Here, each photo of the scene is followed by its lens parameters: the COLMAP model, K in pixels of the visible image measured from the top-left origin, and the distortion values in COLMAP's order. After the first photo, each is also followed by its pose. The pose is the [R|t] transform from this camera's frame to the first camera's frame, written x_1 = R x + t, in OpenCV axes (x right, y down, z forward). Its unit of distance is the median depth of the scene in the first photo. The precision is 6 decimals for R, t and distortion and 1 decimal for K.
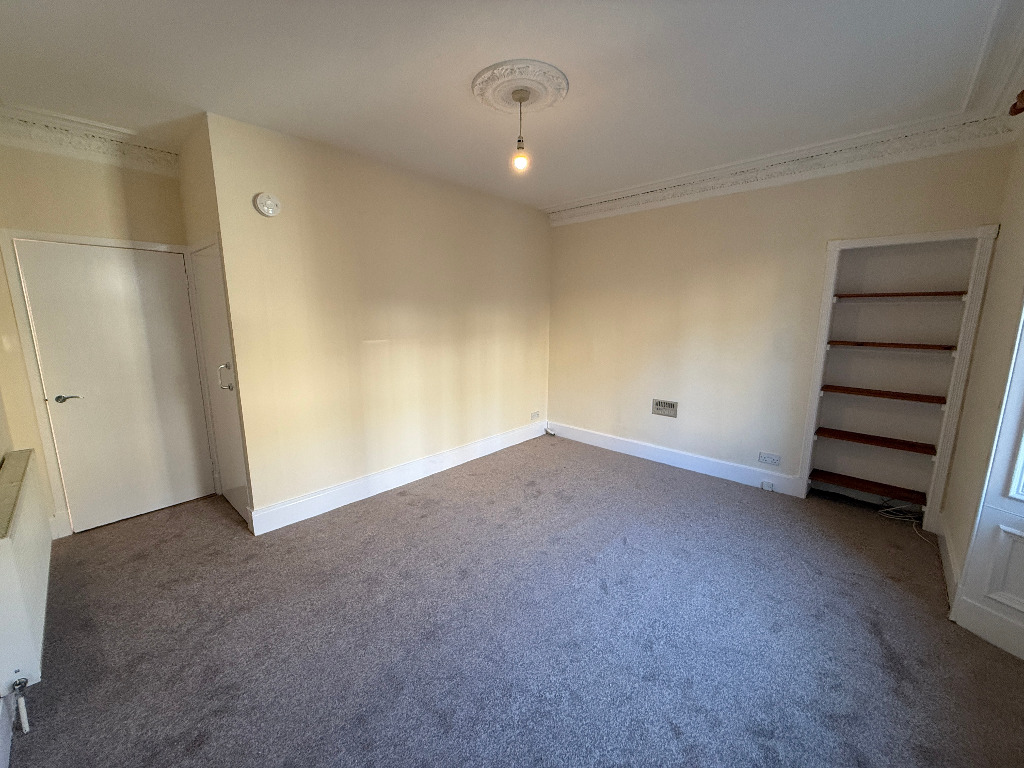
lens RADIAL K [[408.8, 0, 512.0], [0, 408.8, 384.0], [0, 0, 1]] dist [-0.007632, 0.000044]
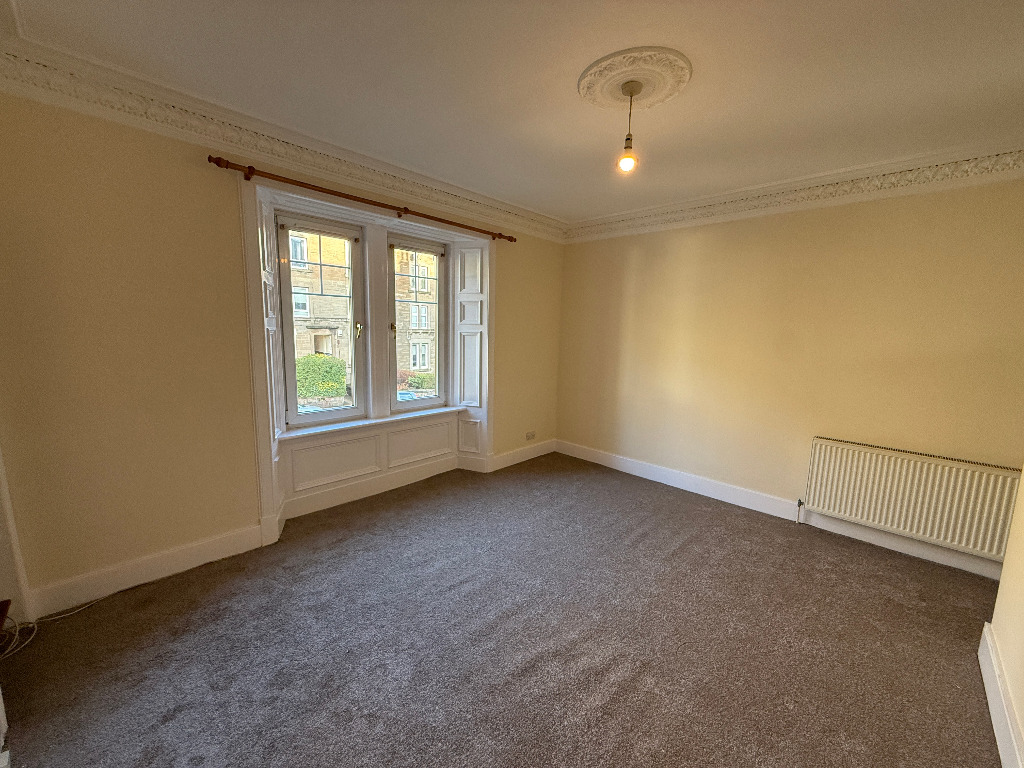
lens RADIAL K [[408.4, 0, 512.0], [0, 408.4, 384.0], [0, 0, 1]] dist [0.023462, -0.000014]
pose [[-0.999501, -0.031042, 0.005829, 0.182419], [-0.027652, 0.949205, 0.313442, -0.270573], [-0.015263, 0.313124, -0.949589, 1.438701]]
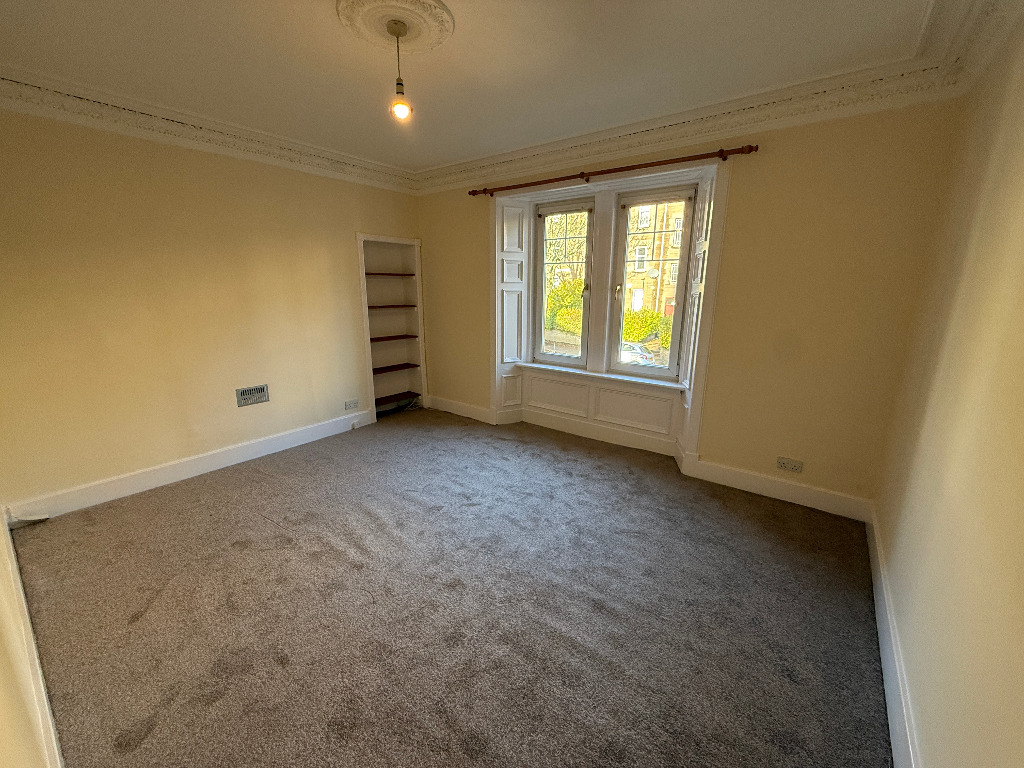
lens RADIAL K [[408.8, 0, 512.0], [0, 408.8, 384.0], [0, 0, 1]] dist [-0.007632, 0.000044]
pose [[-0.114450, -0.229875, 0.966467, -0.703175], [0.165645, 0.954825, 0.246722, -0.117290], [-0.979522, 0.188328, -0.071202, 0.678084]]
